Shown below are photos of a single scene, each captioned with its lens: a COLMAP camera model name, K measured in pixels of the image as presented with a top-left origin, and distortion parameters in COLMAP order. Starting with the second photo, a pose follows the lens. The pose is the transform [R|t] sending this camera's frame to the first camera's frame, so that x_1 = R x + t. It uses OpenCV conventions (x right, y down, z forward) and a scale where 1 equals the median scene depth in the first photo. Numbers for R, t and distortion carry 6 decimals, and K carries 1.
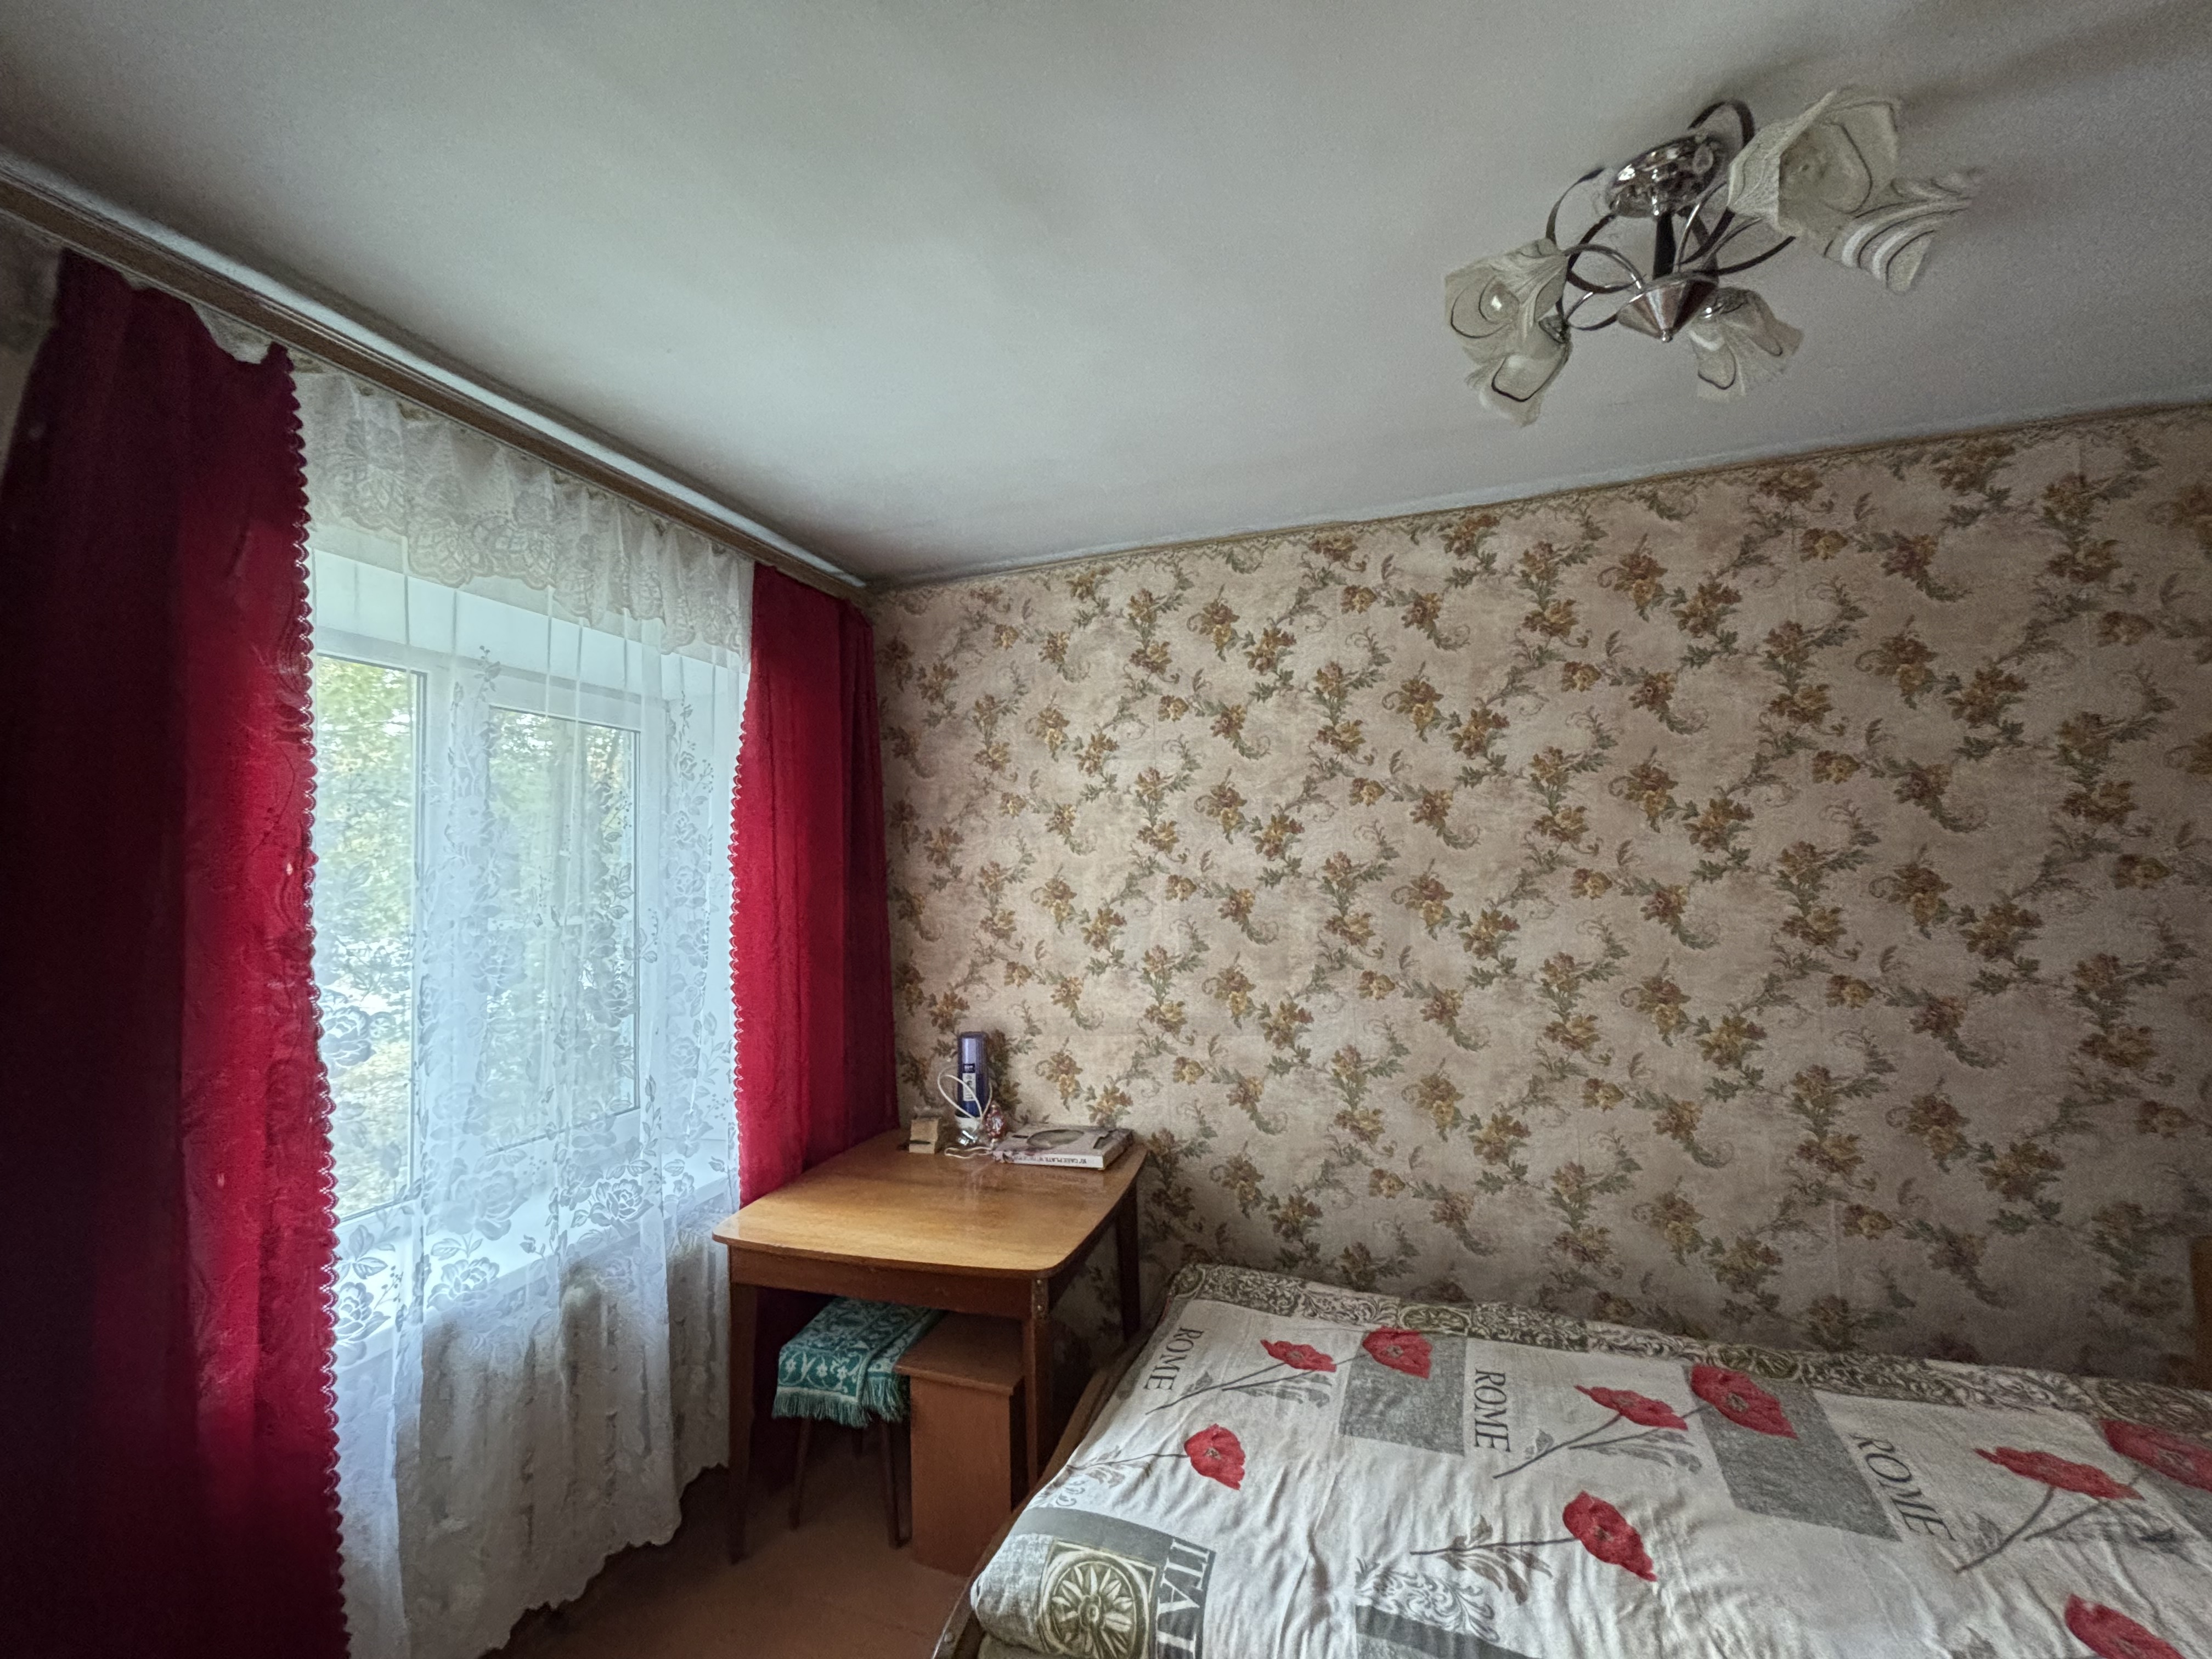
lens RADIAL K [[891.7, 0, 1106.0], [0, 891.7, 829.5], [0, 0, 1]] dist [-0.015258, 0.011646]
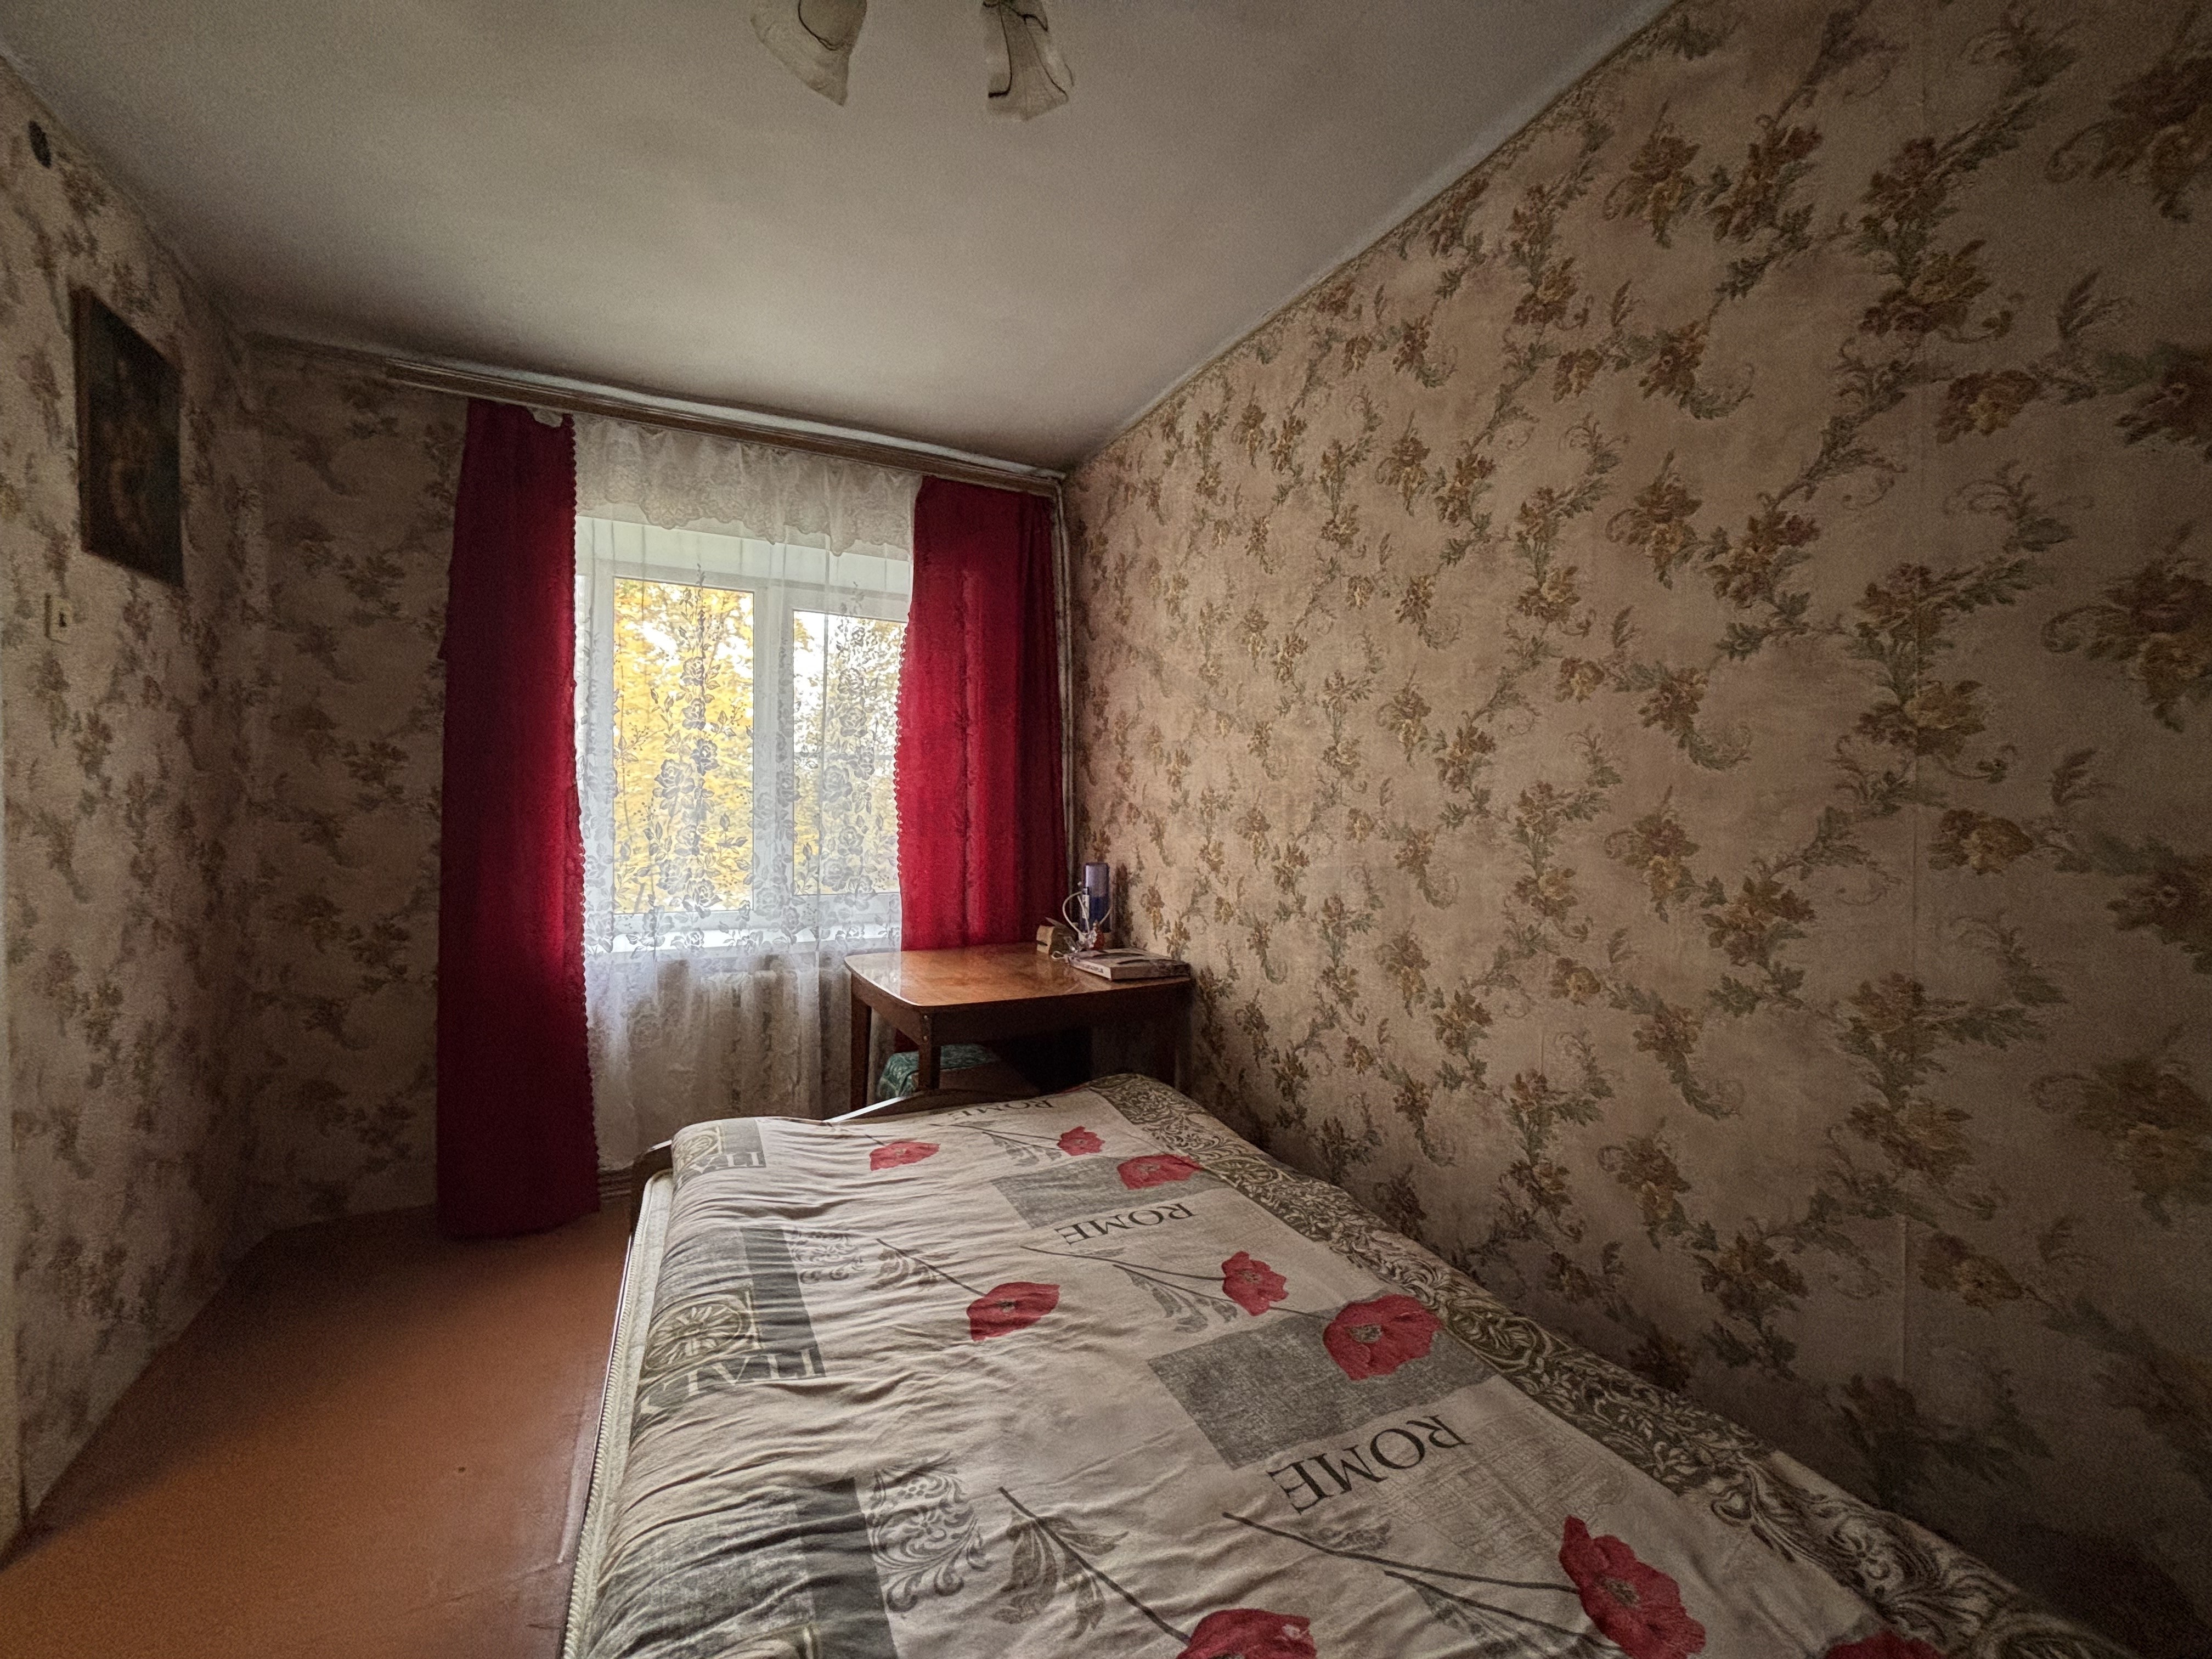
lens RADIAL K [[888.8, 0, 1106.0], [0, 888.8, 829.5], [0, 0, 1]] dist [-0.002154, -0.000226]
pose [[0.714185, 0.050650, -0.698122, 0.828107], [0.003751, 0.997087, 0.076178, 0.132770], [0.699947, -0.057024, 0.711915, 0.270273]]
